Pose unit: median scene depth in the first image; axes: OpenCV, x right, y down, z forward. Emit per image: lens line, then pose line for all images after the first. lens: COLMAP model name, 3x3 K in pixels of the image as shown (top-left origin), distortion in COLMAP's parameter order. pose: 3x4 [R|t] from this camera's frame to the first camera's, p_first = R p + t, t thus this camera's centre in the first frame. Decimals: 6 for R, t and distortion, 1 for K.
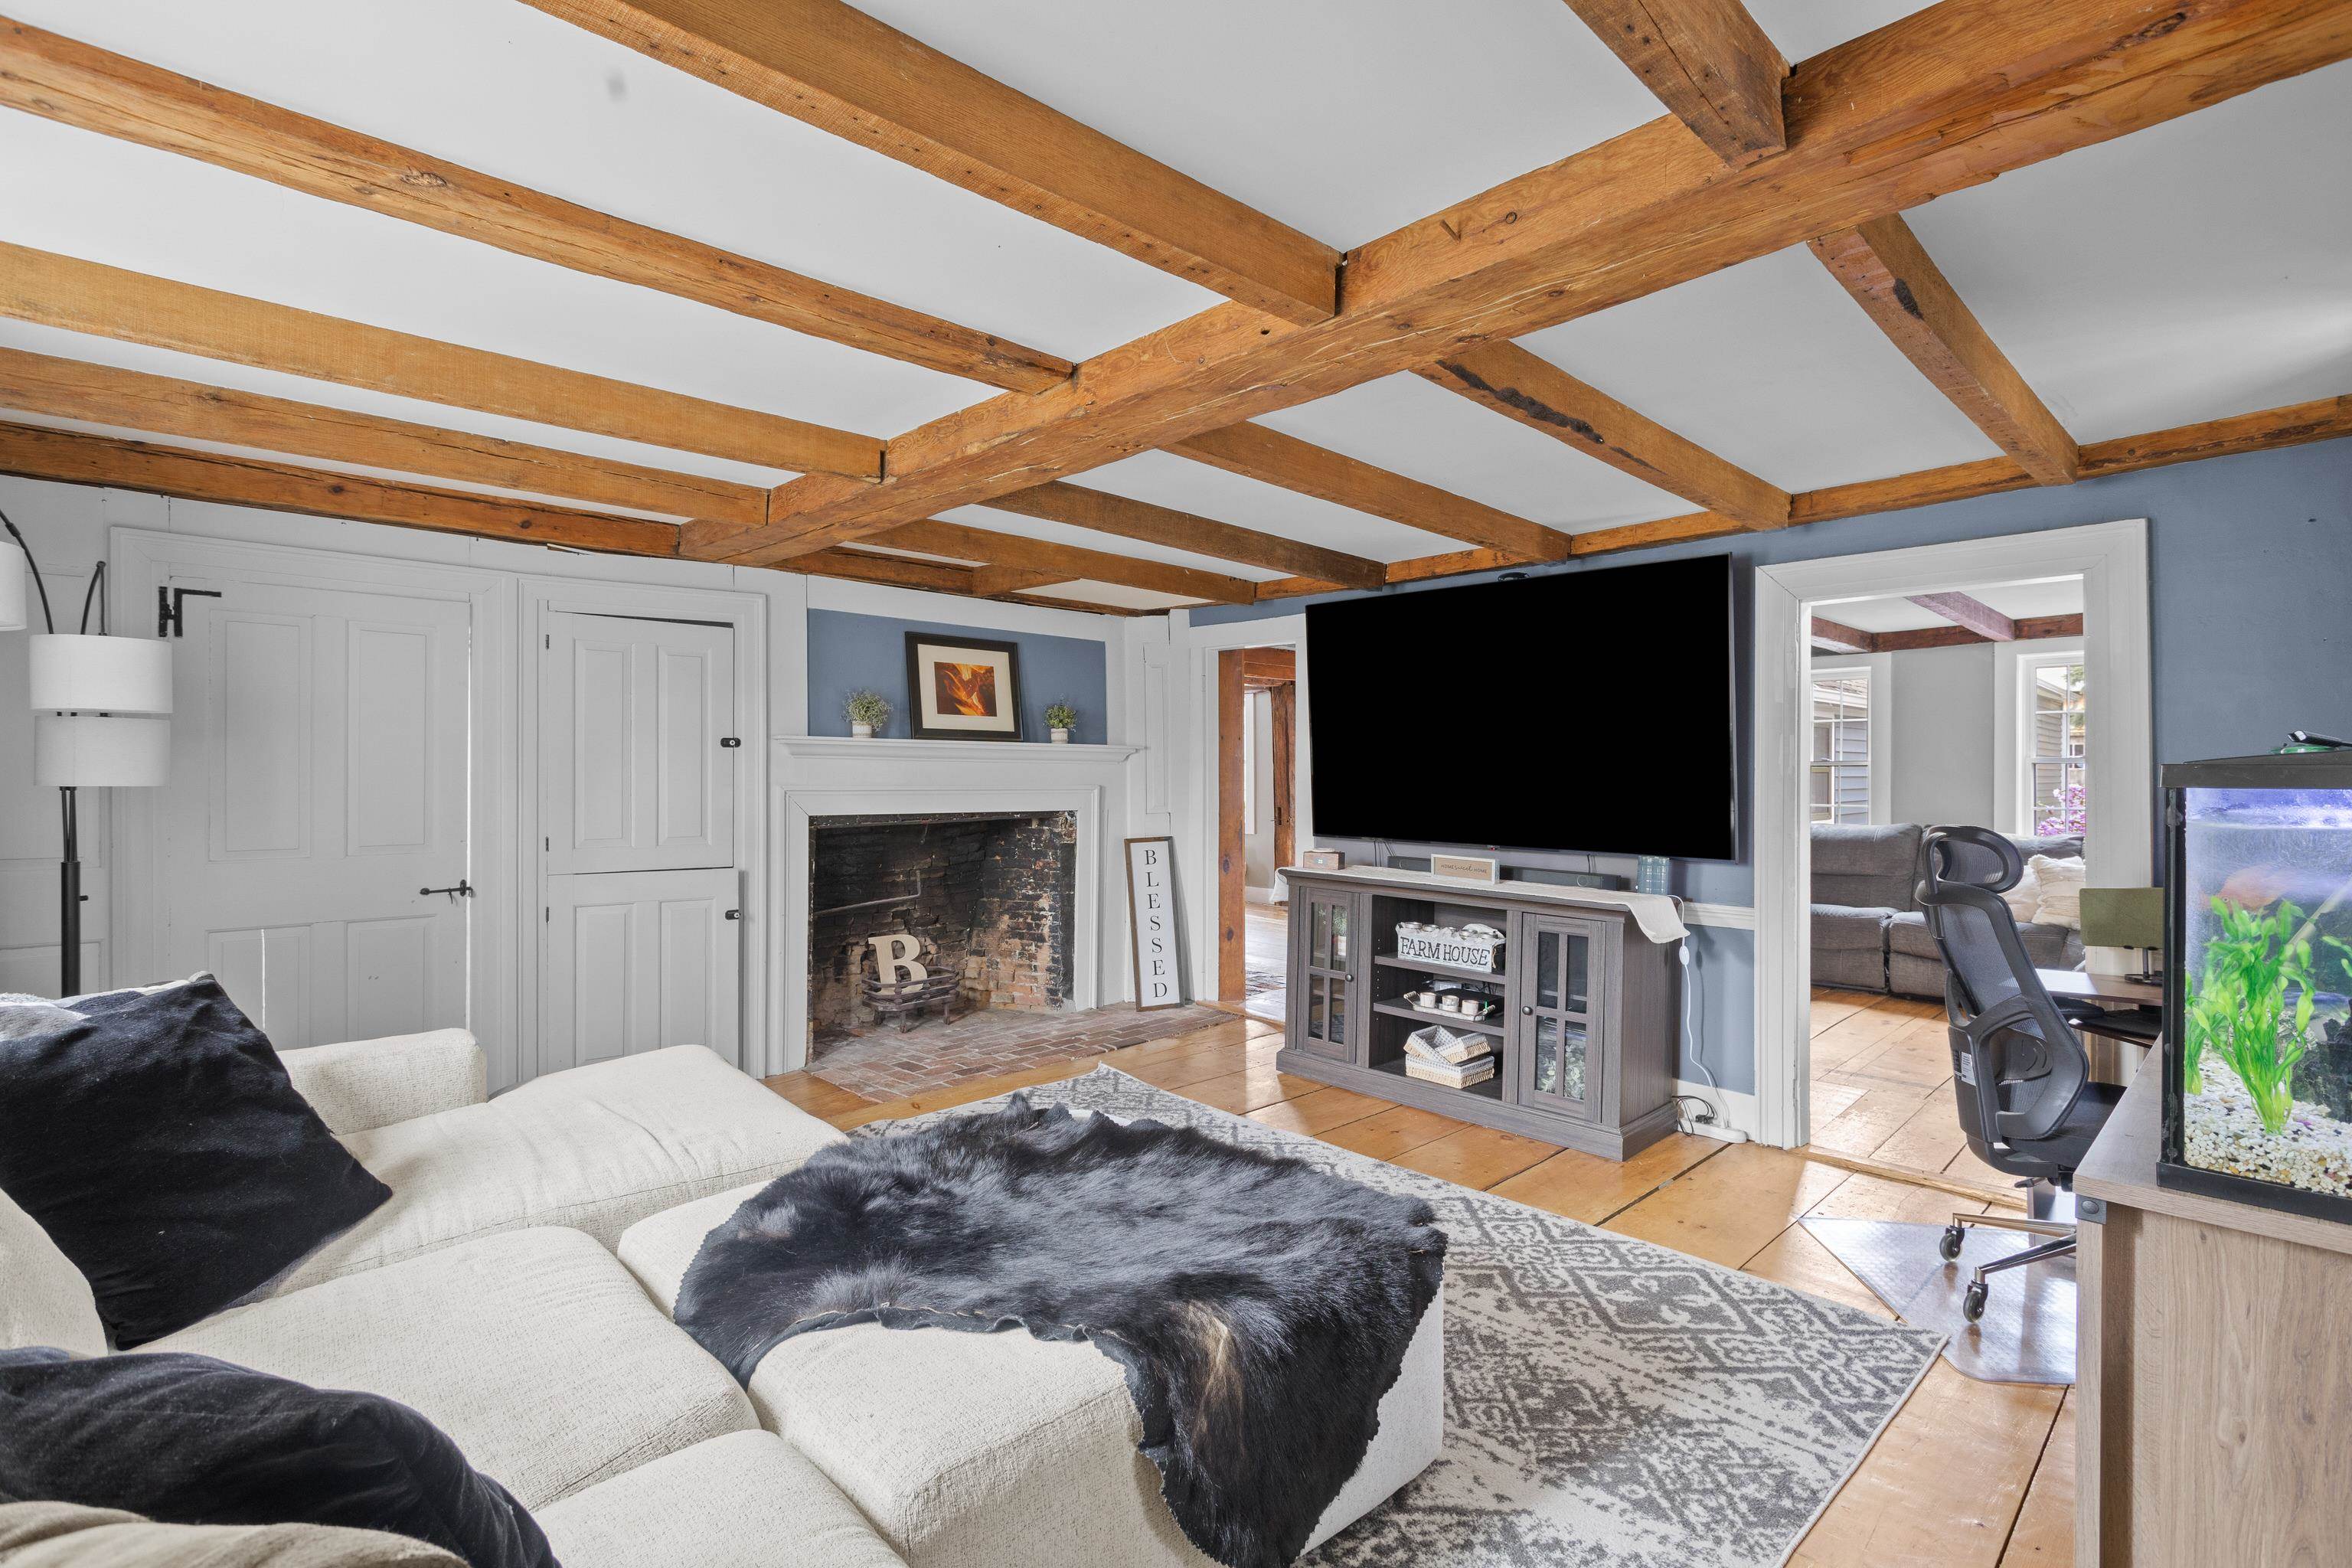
lens RADIAL K [[1109.0, 0, 1186.6], [0, 1109.0, 782.6], [0, 0, 1]] dist [-0.002629, 0.001802]
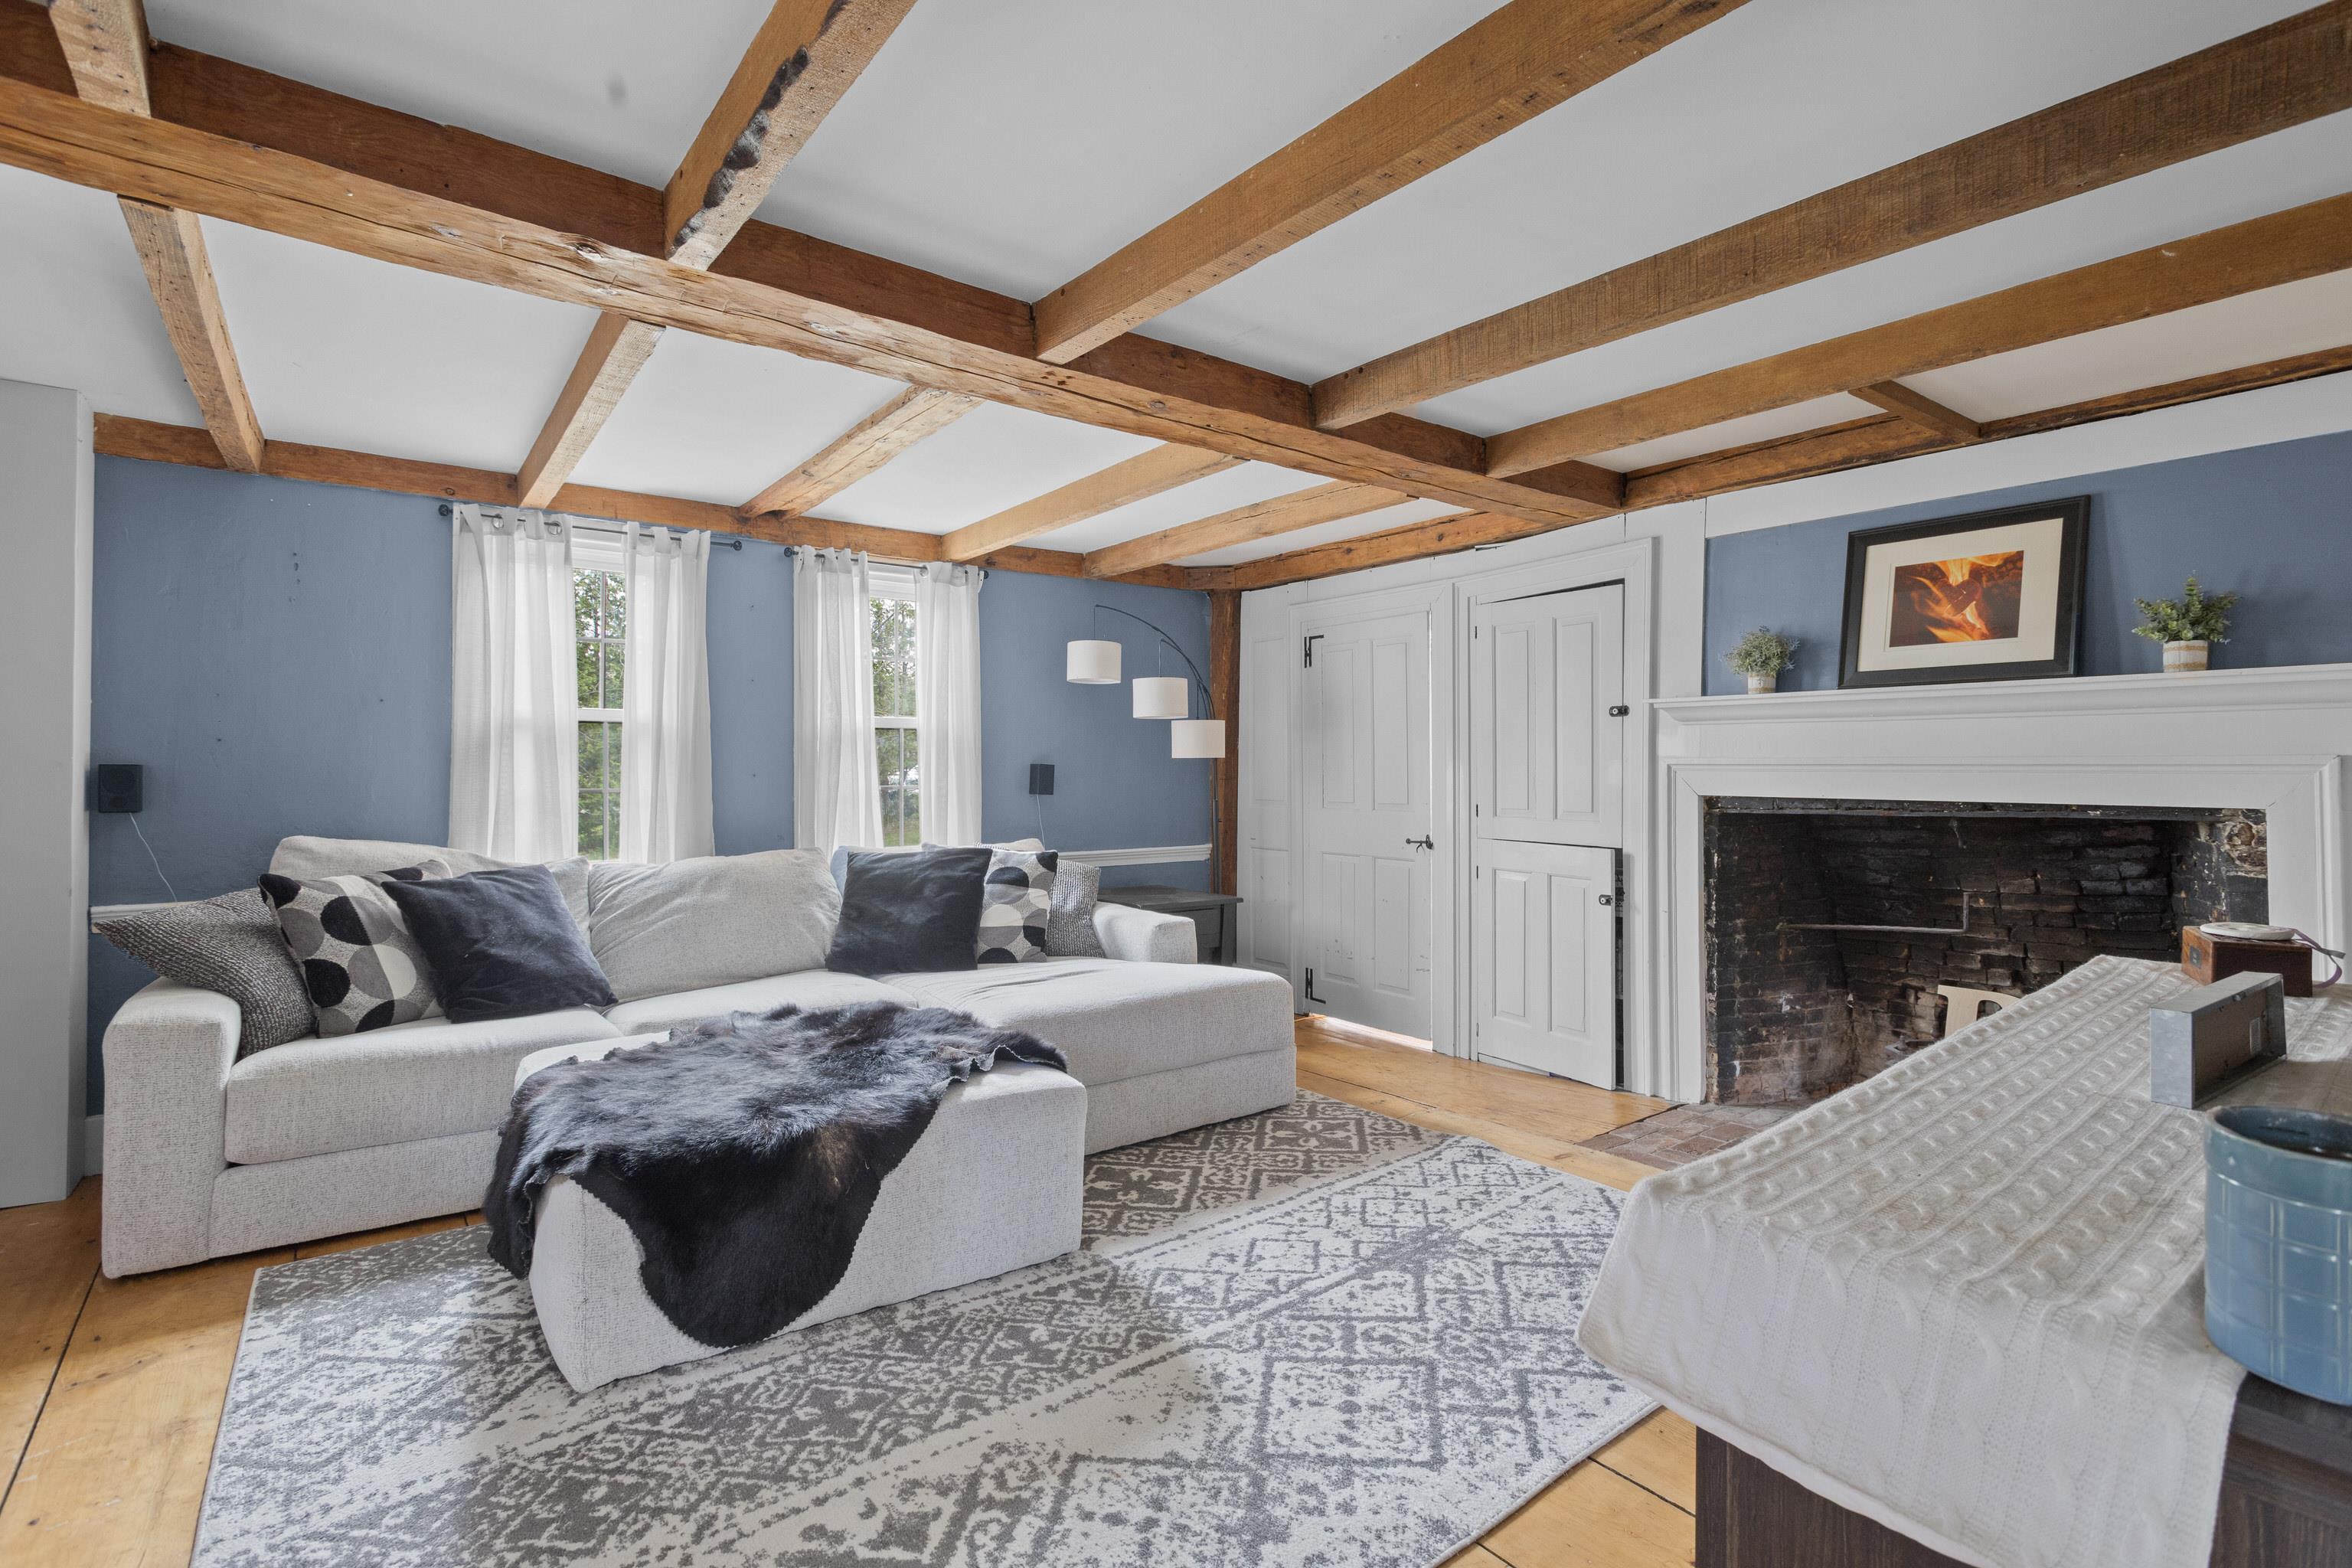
lens RADIAL K [[1109.0, 0, 1184.2], [0, 1109.0, 772.7], [0, 0, 1]] dist [-0.002629, 0.001802]
pose [[-0.117320, 0.000994, -0.993094, 0.592851], [-0.007367, 0.999971, 0.001871, 0.016904], [0.993067, 0.007535, -0.117309, 0.844218]]
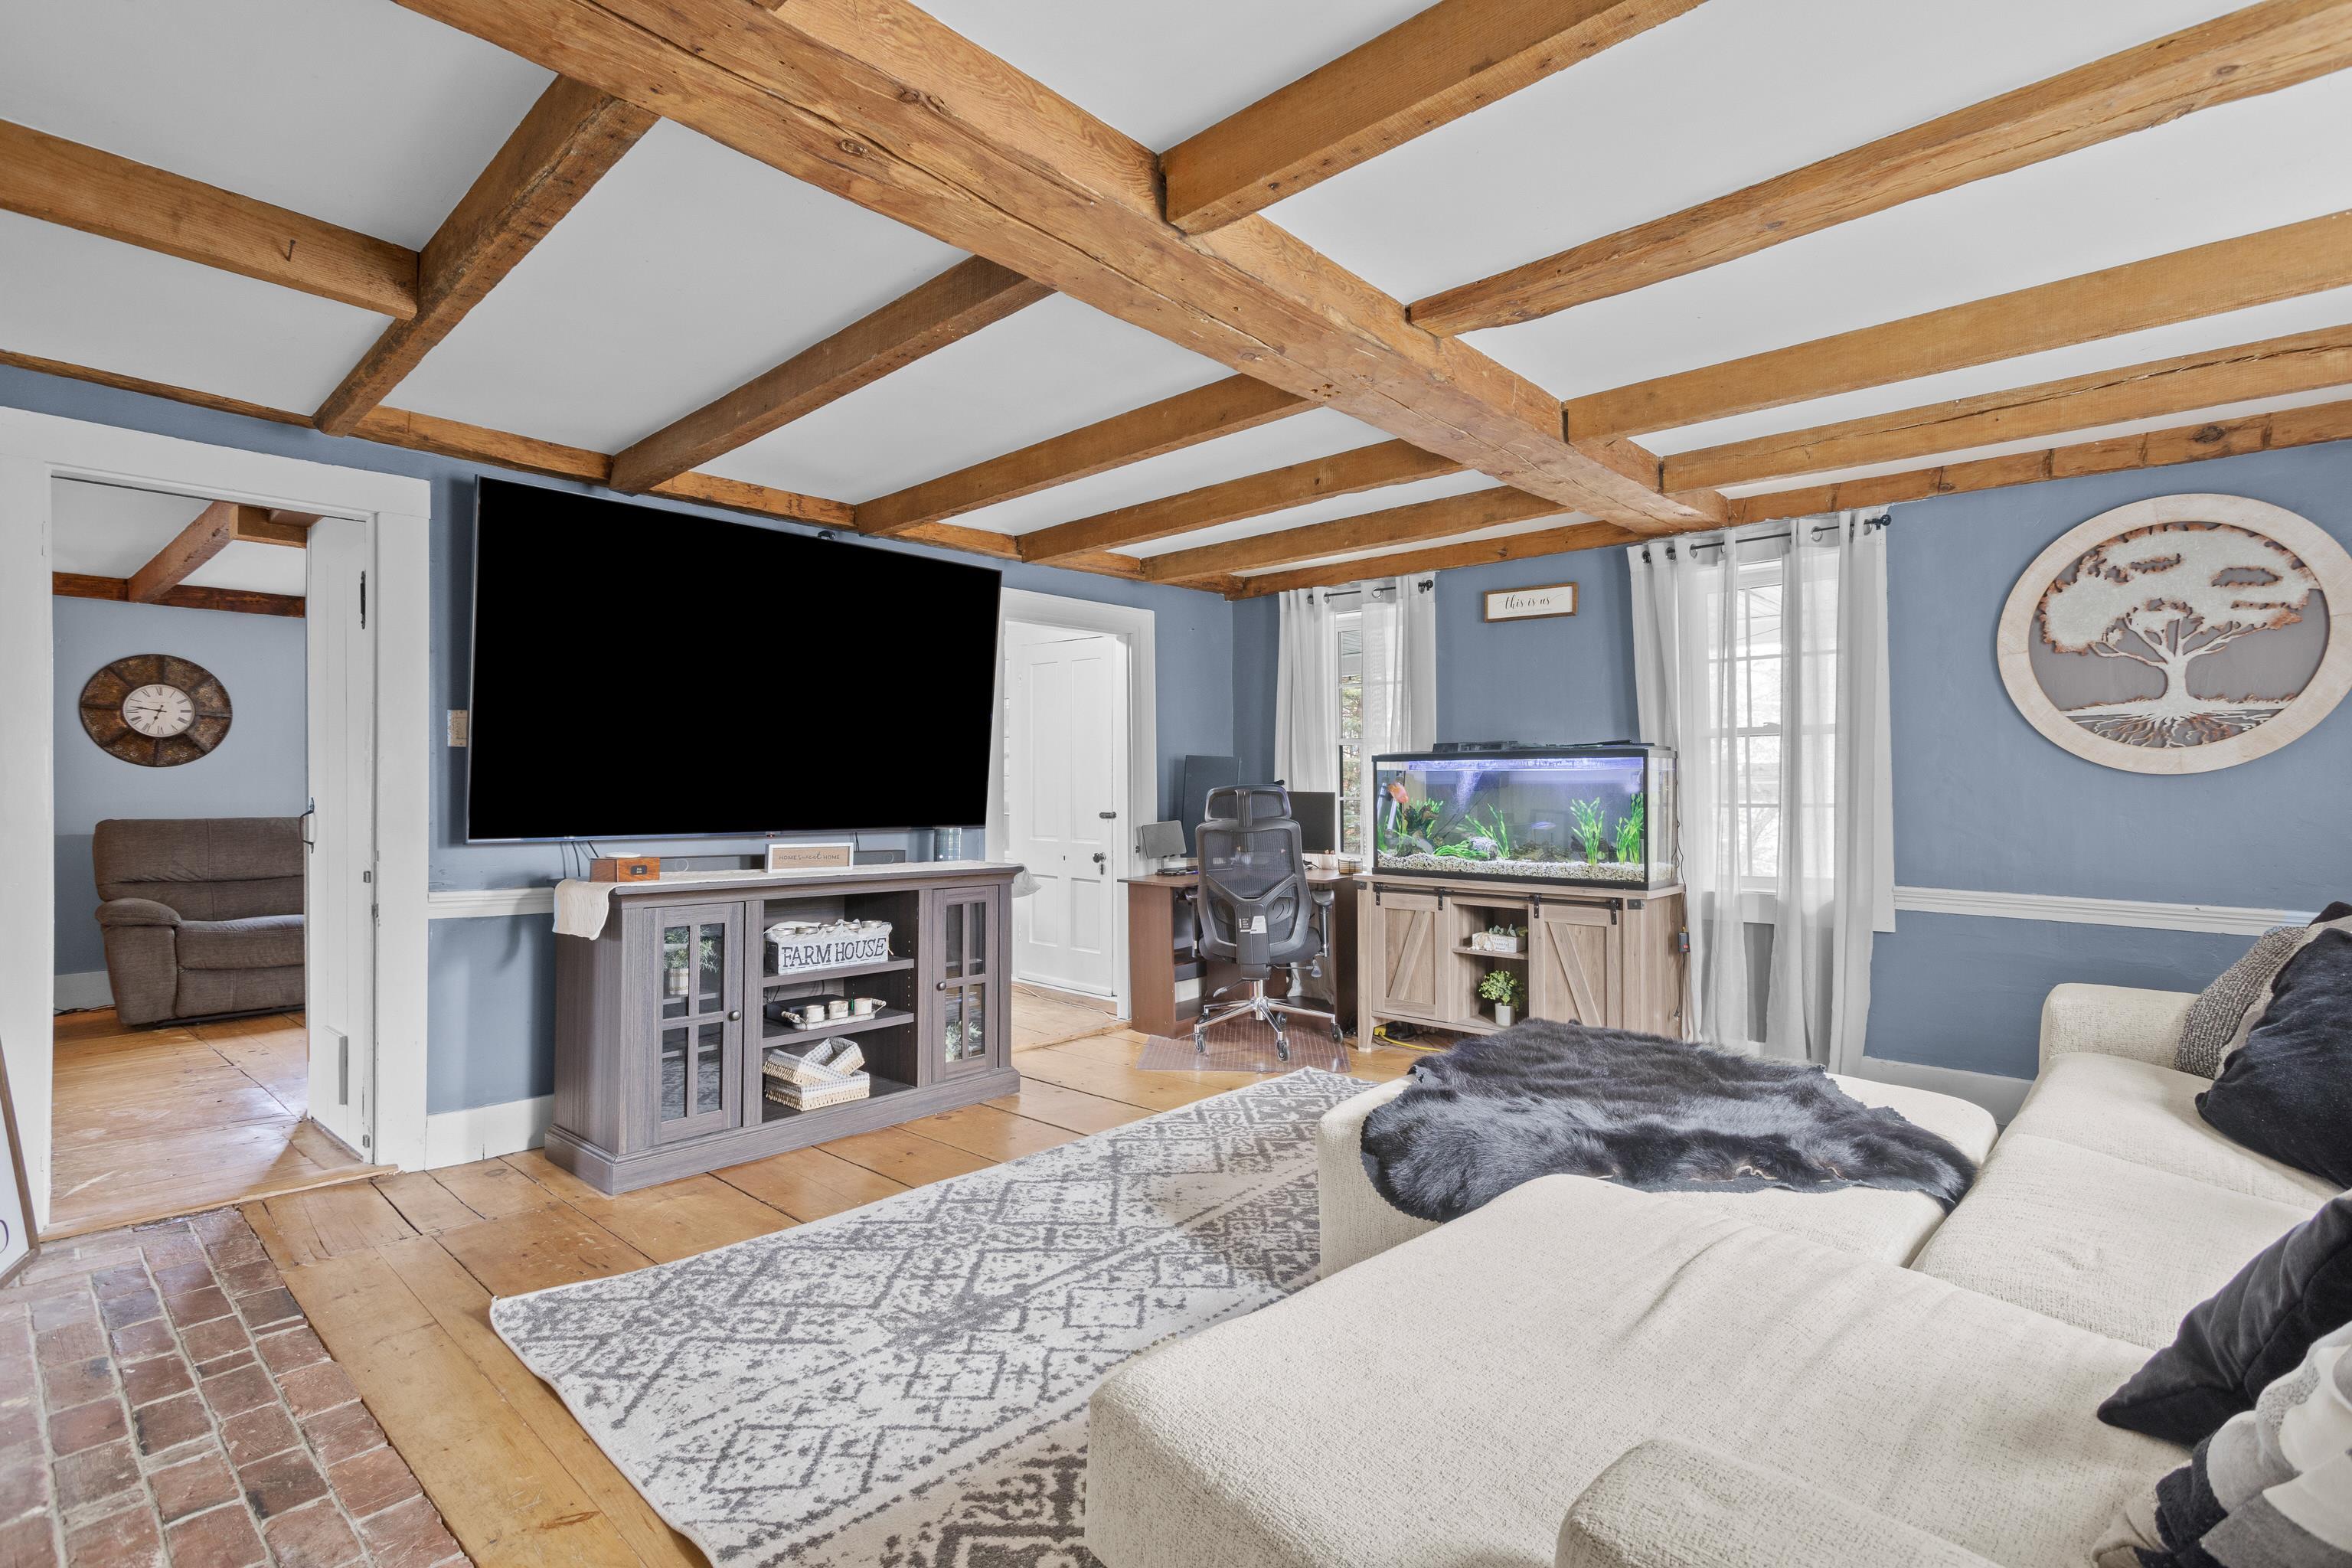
lens RADIAL K [[1109.0, 0, 1168.2], [0, 1109.0, 769.2], [0, 0, 1]] dist [-0.002629, 0.001802]
pose [[-0.041579, 0.005853, 0.999118, -0.688509], [0.009619, 0.999939, -0.005457, 0.016642], [-0.999089, 0.009384, -0.041632, 0.815105]]
